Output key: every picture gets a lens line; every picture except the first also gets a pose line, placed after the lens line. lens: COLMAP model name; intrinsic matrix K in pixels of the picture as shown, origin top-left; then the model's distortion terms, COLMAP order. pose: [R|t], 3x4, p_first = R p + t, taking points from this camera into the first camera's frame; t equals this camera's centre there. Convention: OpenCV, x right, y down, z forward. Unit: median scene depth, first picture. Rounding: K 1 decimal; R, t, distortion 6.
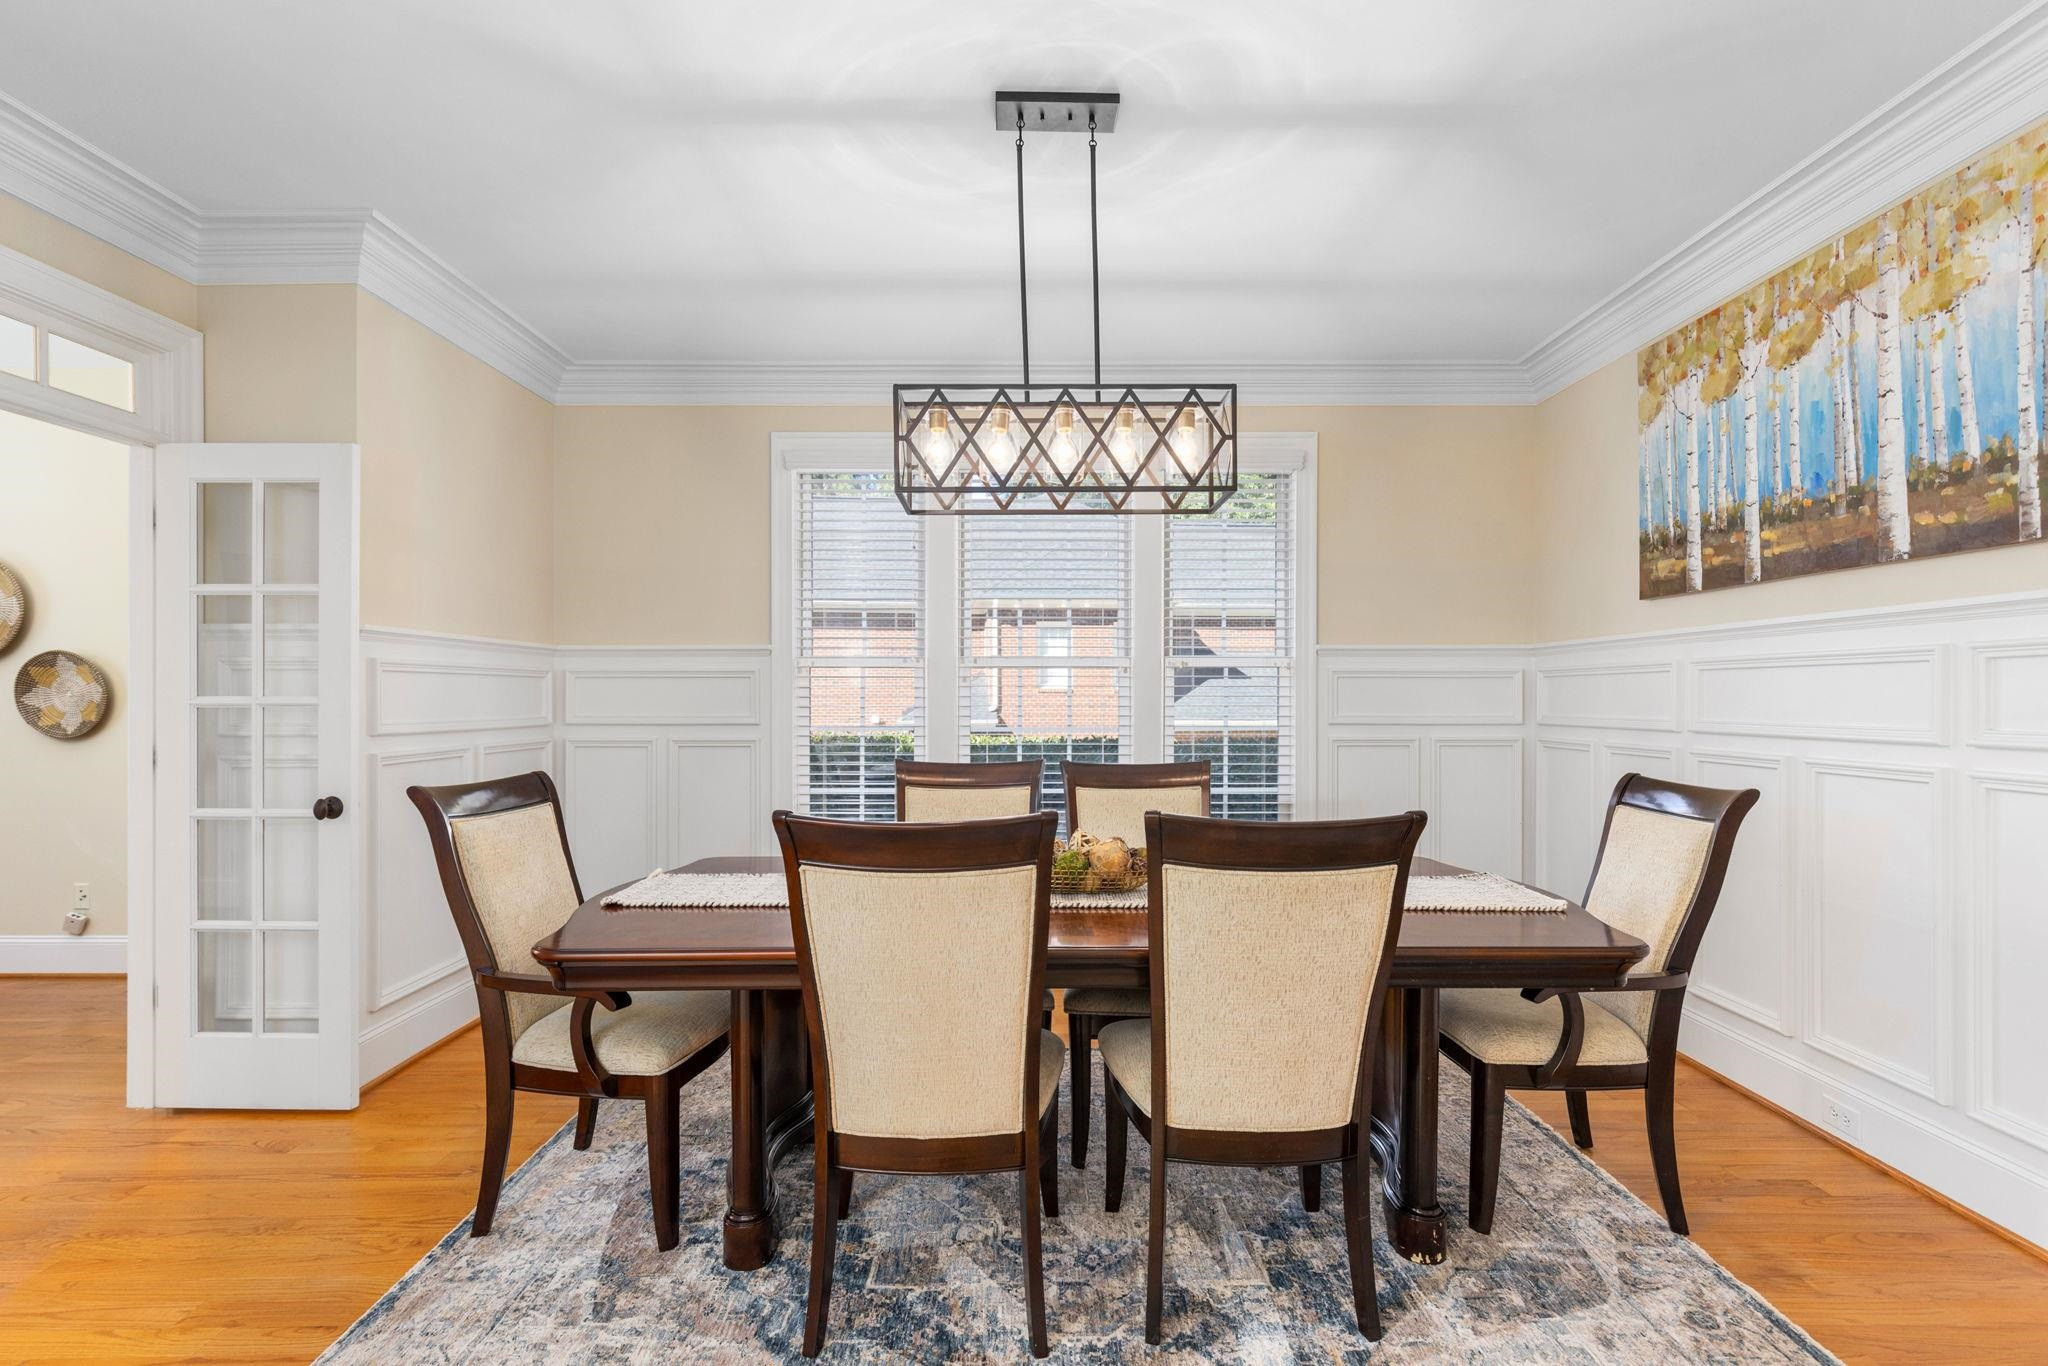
lens RADIAL K [[946.5, 0, 1024.2], [0, 946.5, 698.3], [0, 0, 1]] dist [0.002080, -0.000088]
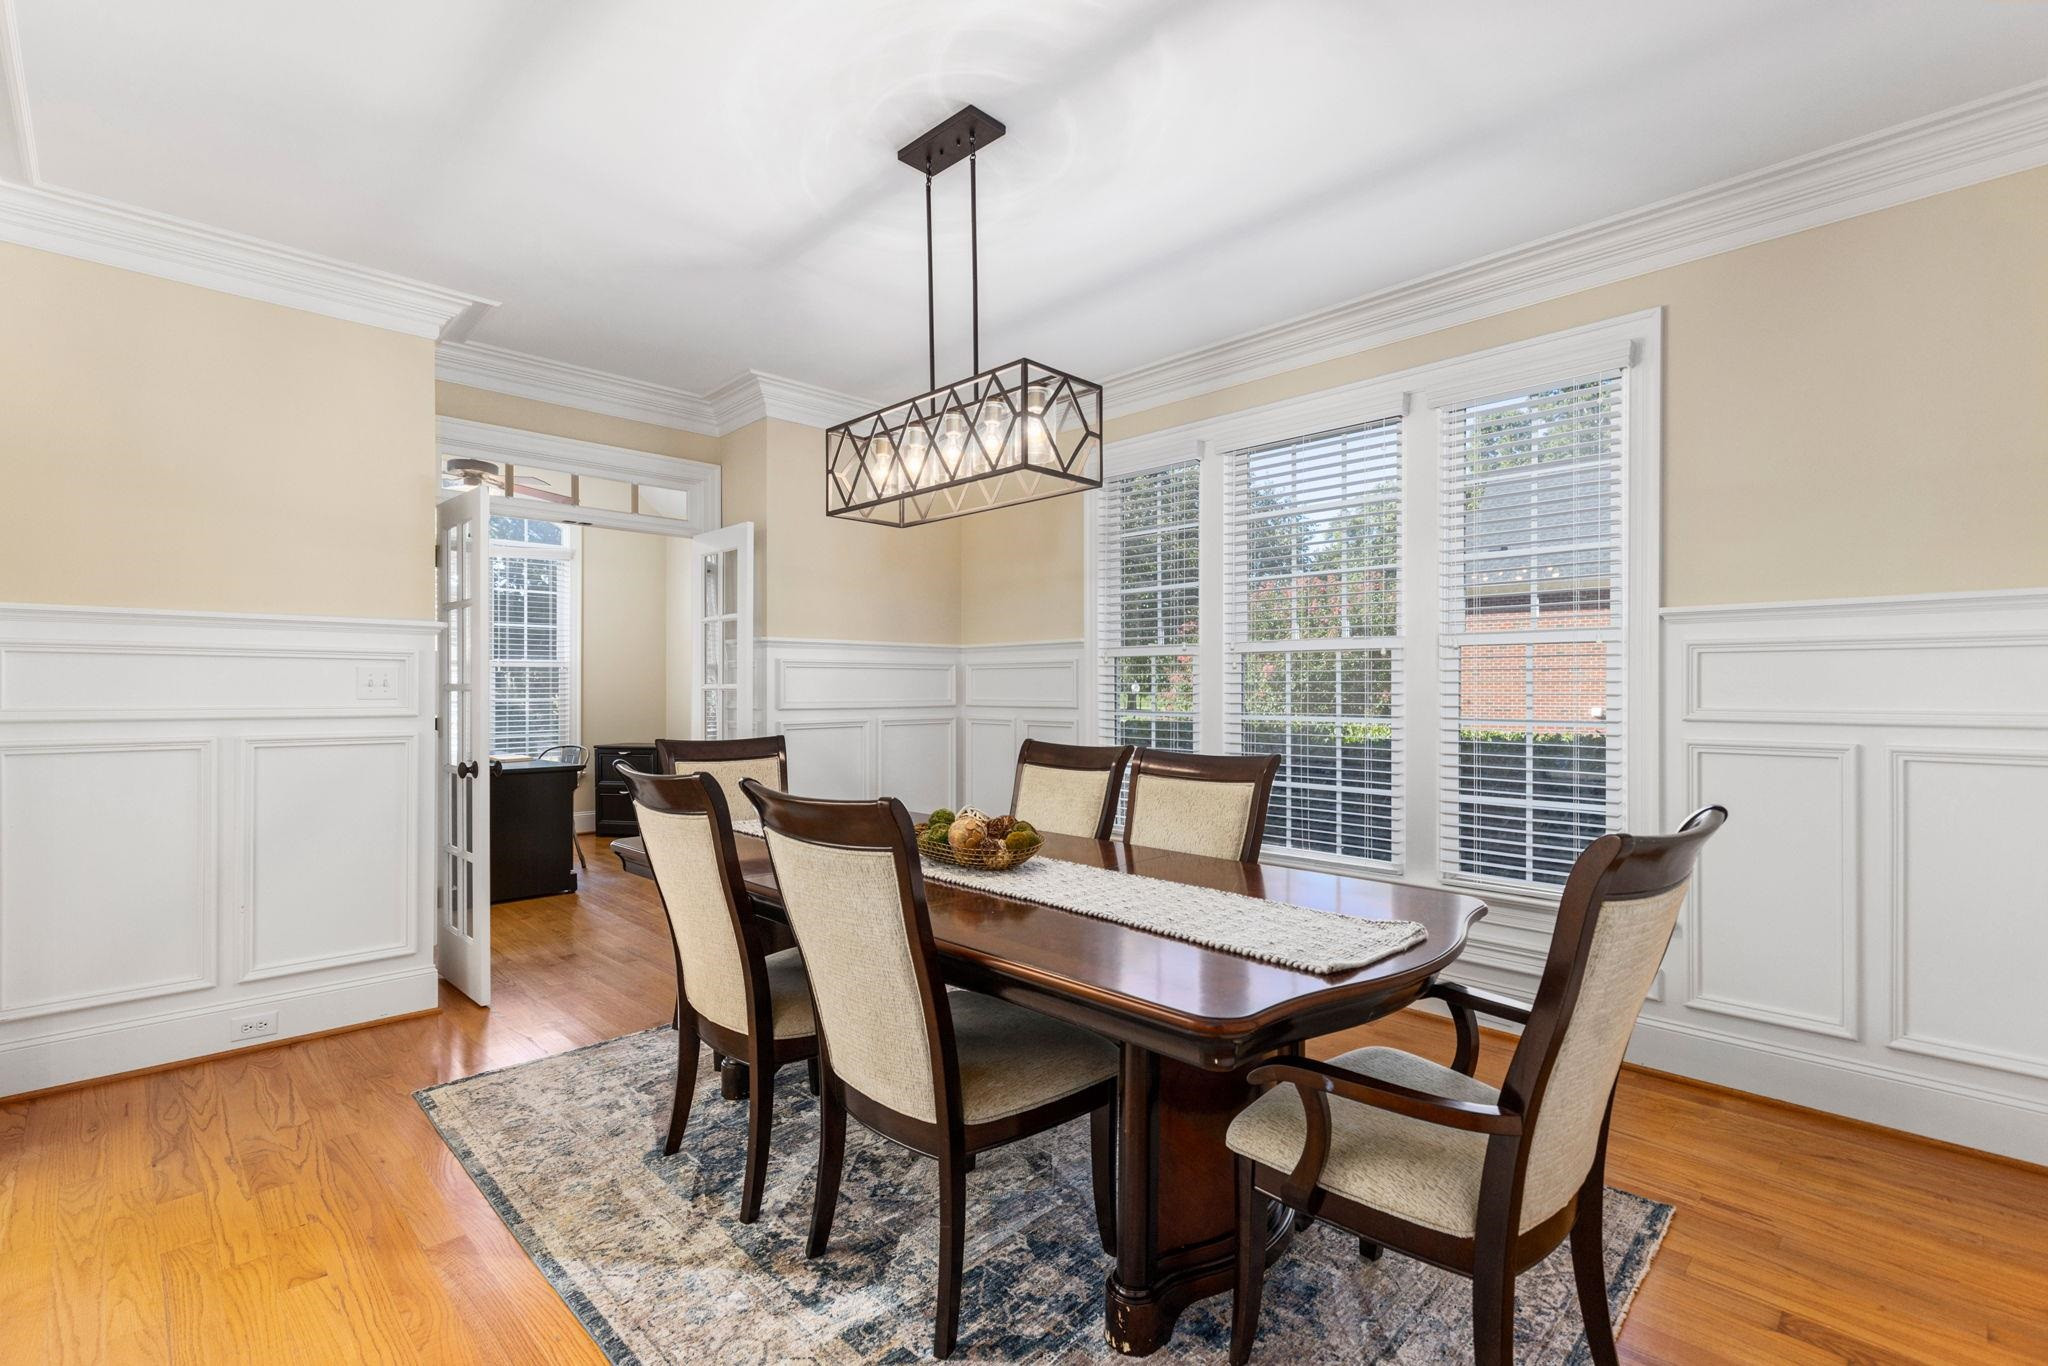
lens RADIAL K [[924.9, 0, 1025.6], [0, 924.9, 685.8], [0, 0, 1]] dist [0.002225, -0.000134]
pose [[0.700560, -0.001722, -0.713591, 0.846385], [-0.000545, 0.999996, -0.002948, 0.006823], [0.713593, 0.002454, 0.700556, 0.318807]]
